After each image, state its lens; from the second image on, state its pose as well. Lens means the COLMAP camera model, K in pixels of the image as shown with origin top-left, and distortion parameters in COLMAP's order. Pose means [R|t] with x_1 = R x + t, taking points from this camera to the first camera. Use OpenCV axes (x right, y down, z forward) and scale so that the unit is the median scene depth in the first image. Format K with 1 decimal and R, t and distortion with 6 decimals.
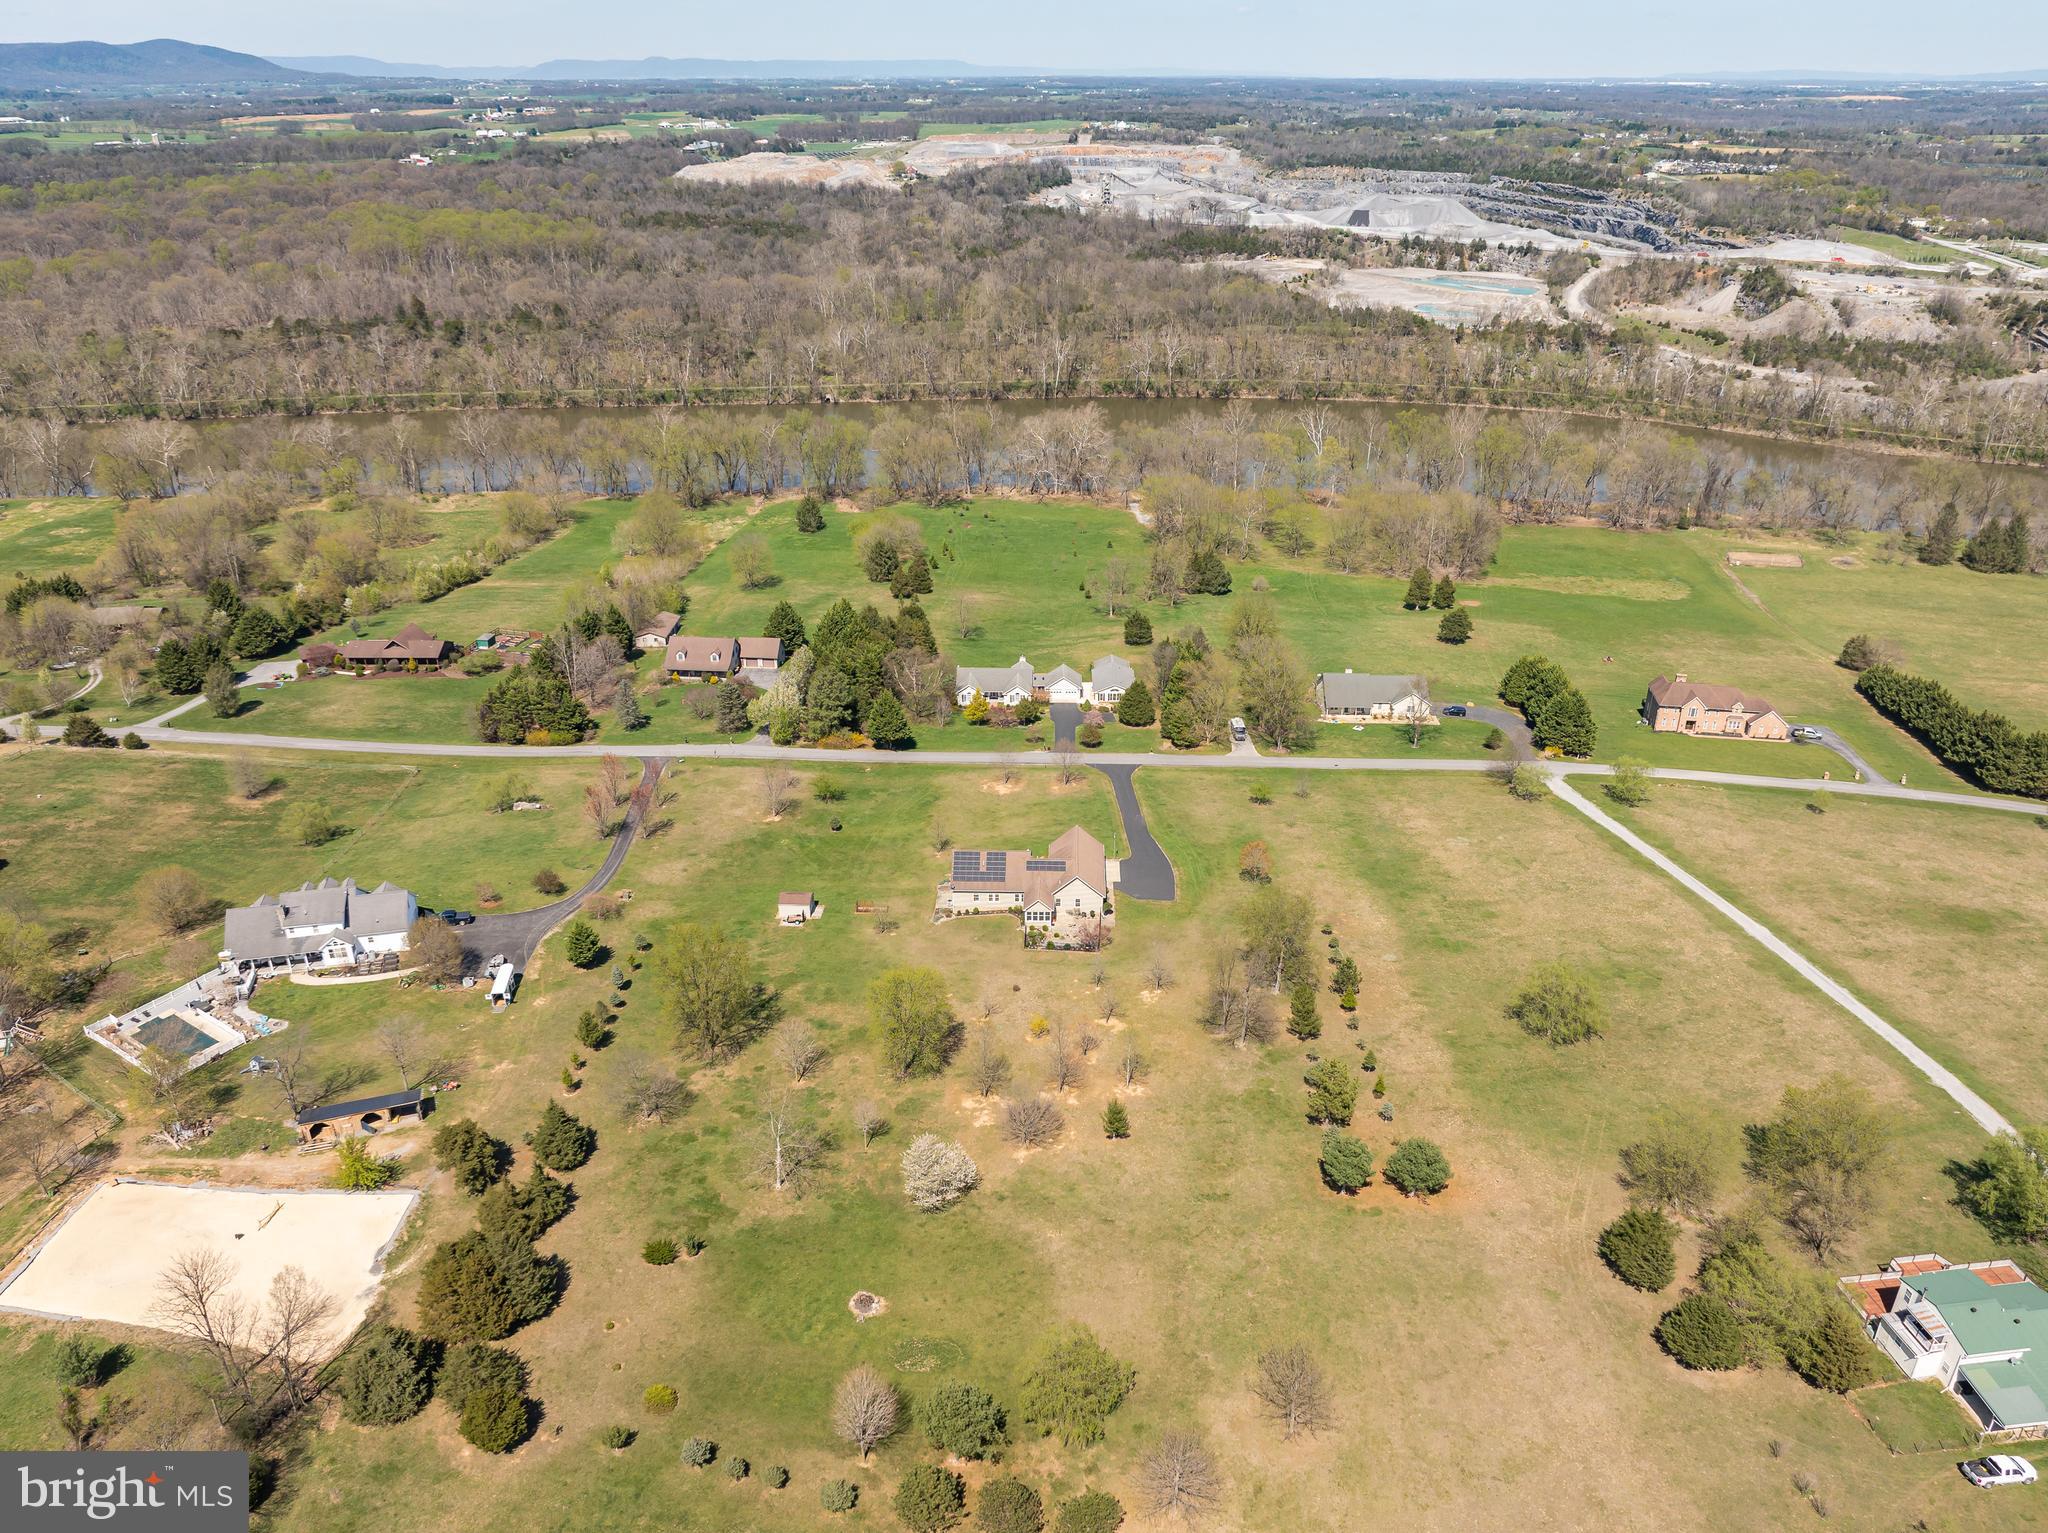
lens RADIAL K [[1451.4, 0, 1022.4], [0, 1451.4, 765.4], [0, 0, 1]] dist [-0.039612, 0.009987]
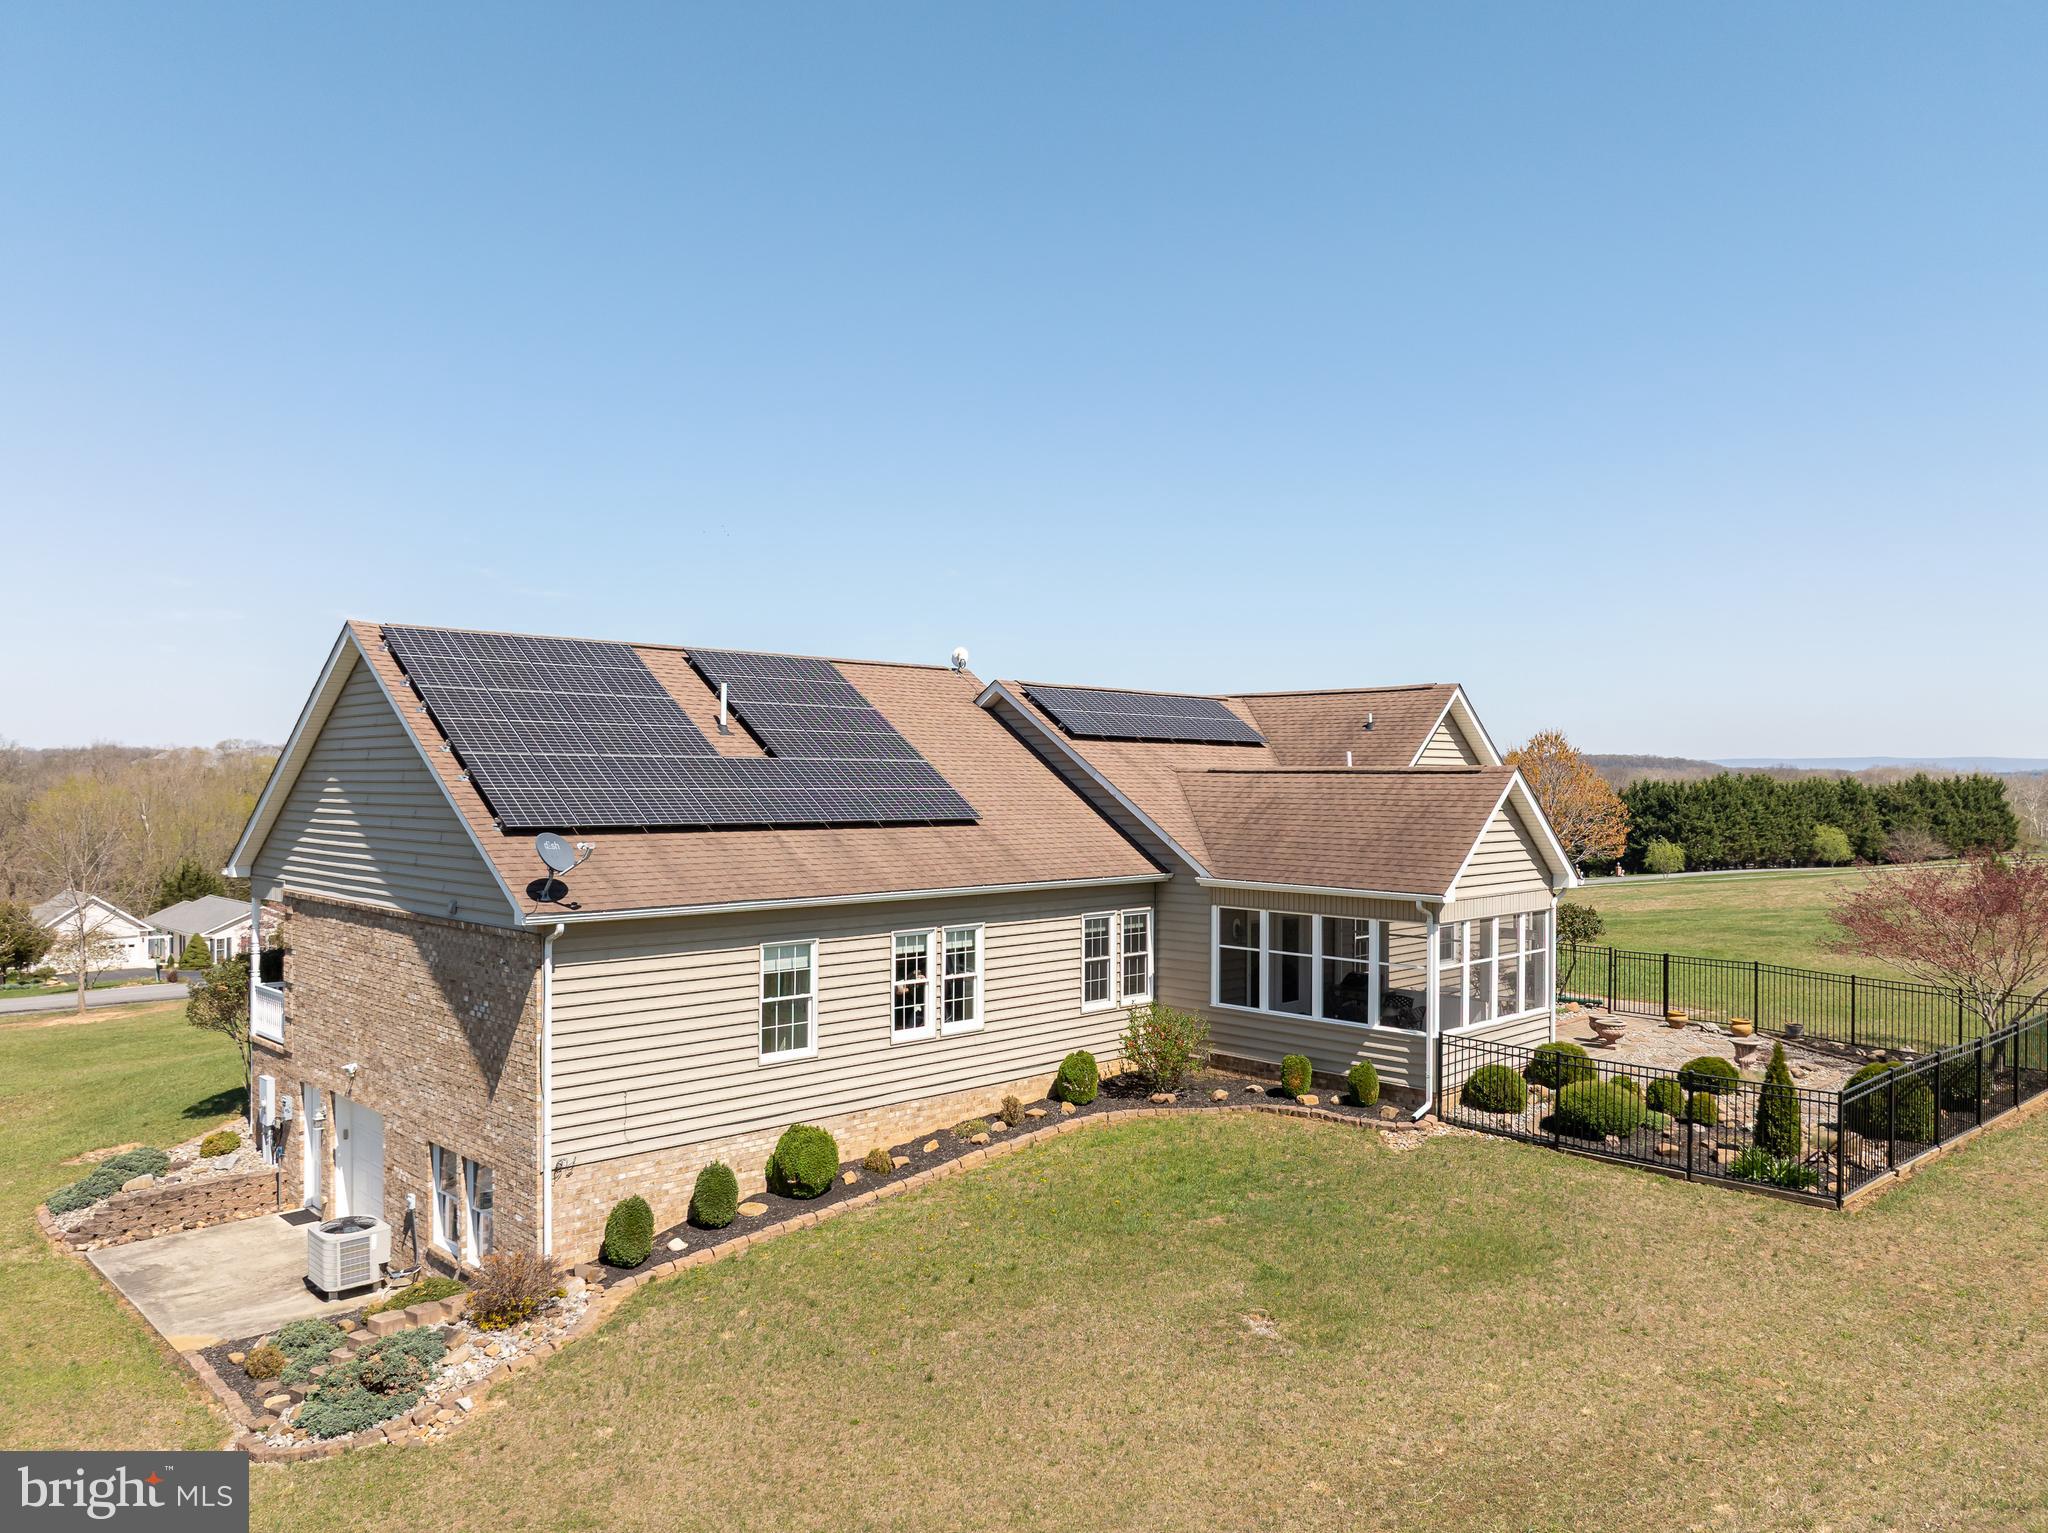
lens RADIAL K [[1451.4, 0, 1035.5], [0, 1451.4, 764.8], [0, 0, 1]] dist [-0.039612, 0.009987]
pose [[0.682863, 0.015087, 0.730391, -0.062776], [0.311158, 0.898559, -0.309471, 0.079830], [-0.660968, 0.438594, 0.608898, 0.672542]]
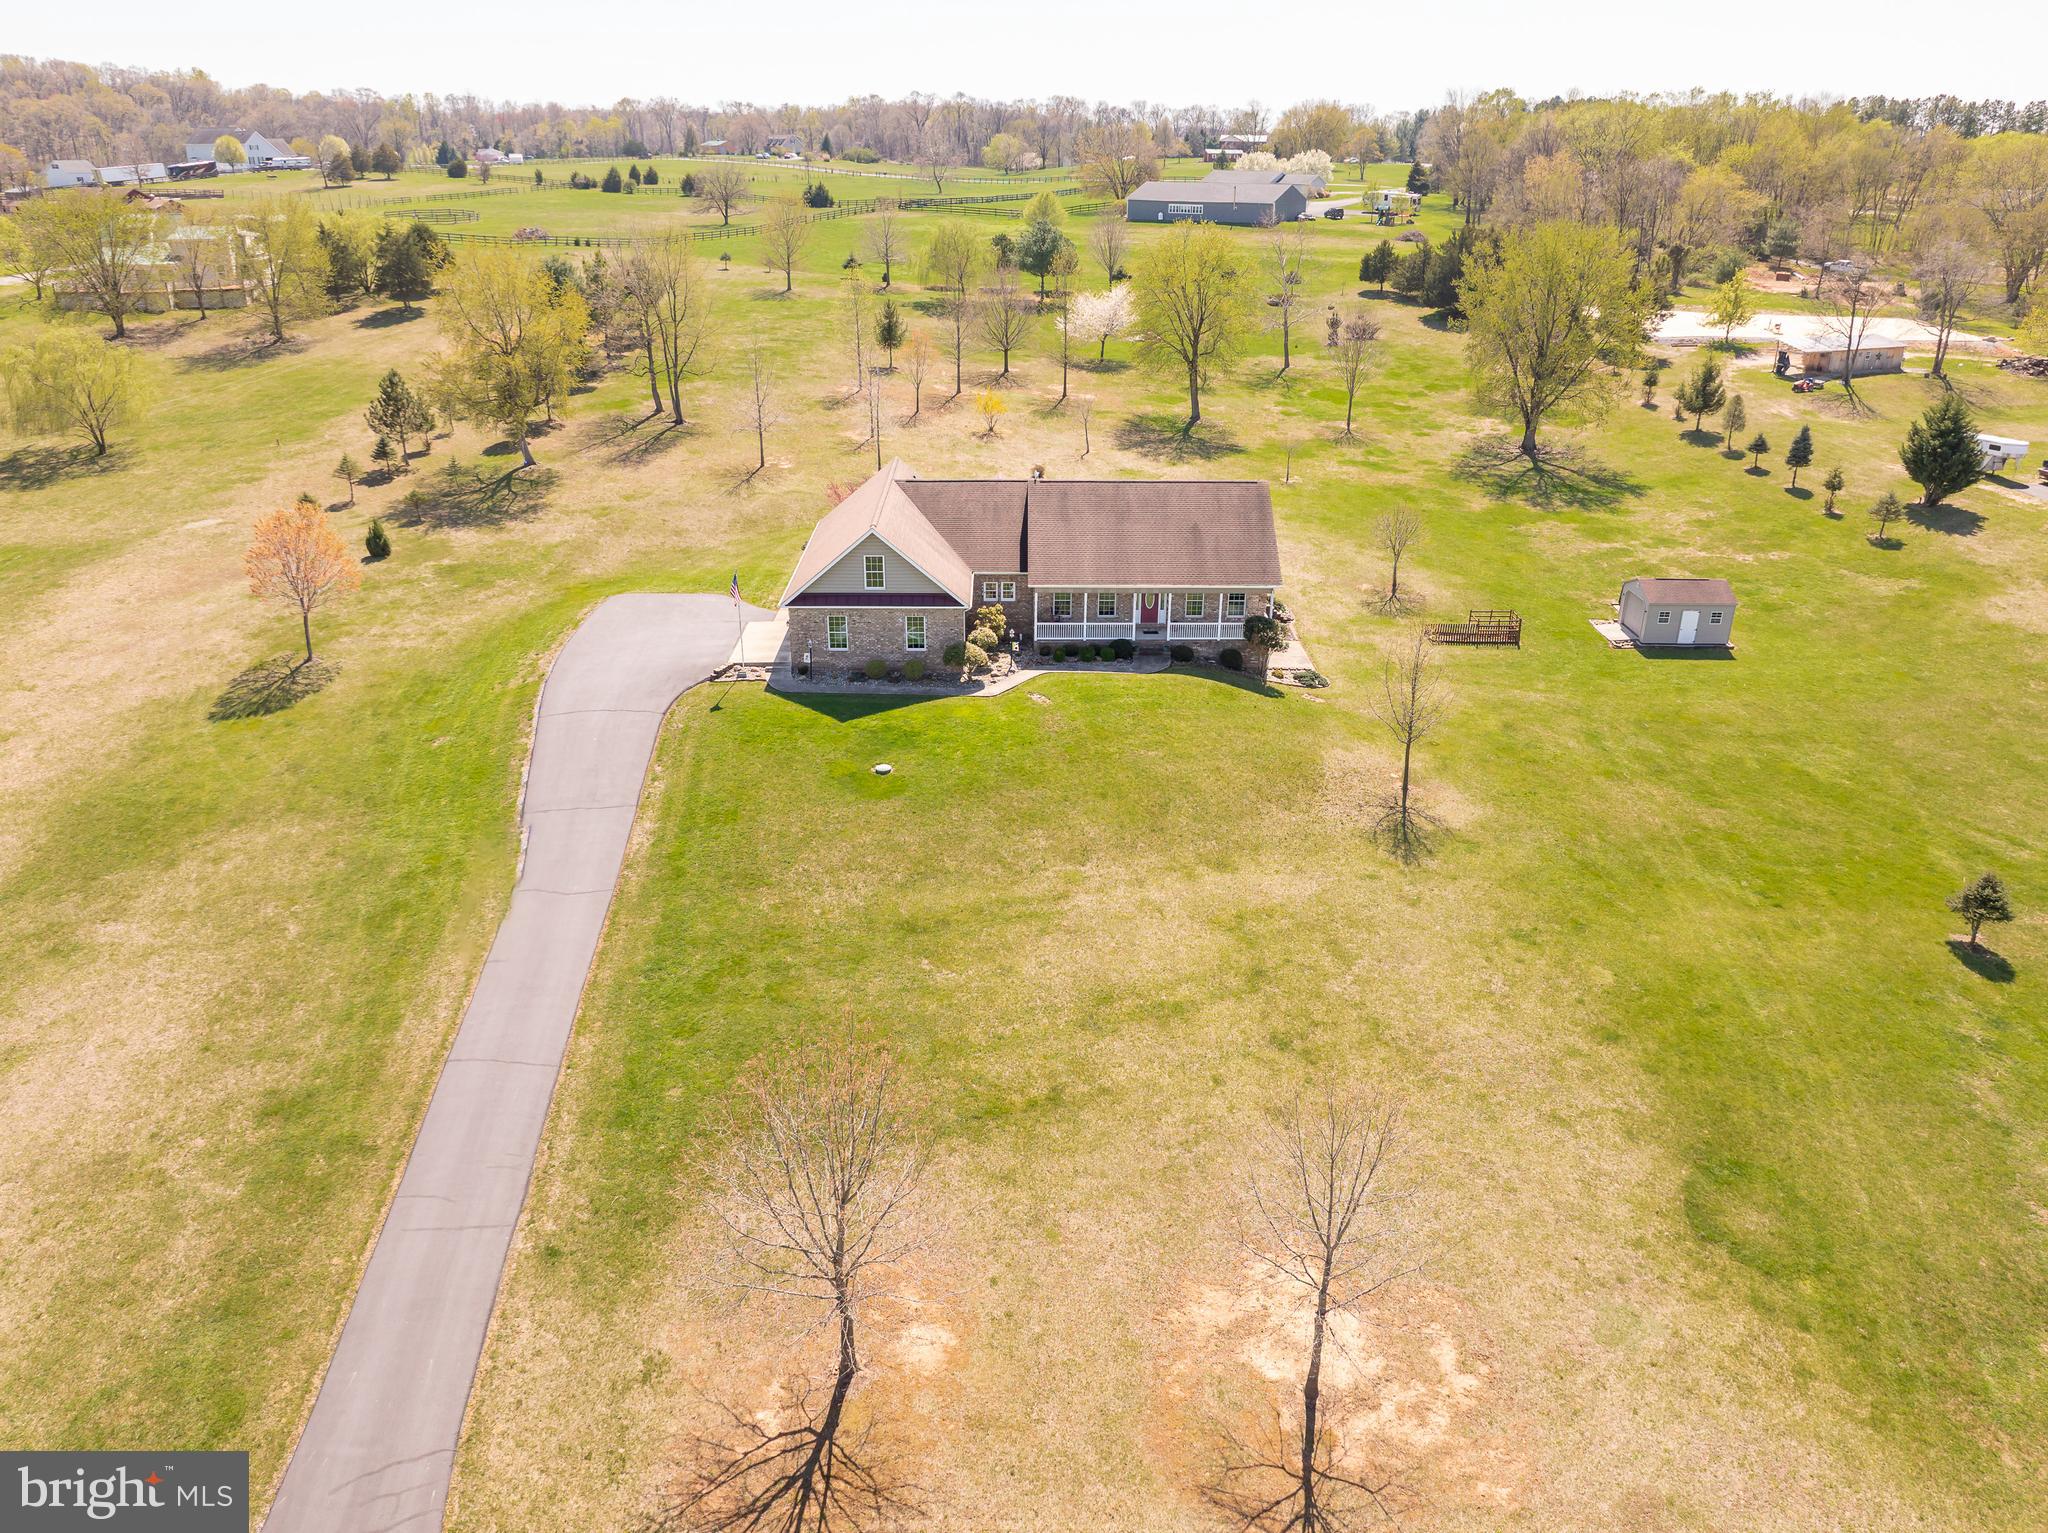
lens RADIAL K [[1451.4, 0, 1027.5], [0, 1451.4, 770.1], [0, 0, 1]] dist [-0.039612, 0.009987]
pose [[-0.998782, 0.012370, -0.047758, 0.016292], [-0.028172, 0.651680, 0.757970, -0.108359], [0.040499, 0.758393, -0.650538, 0.923292]]
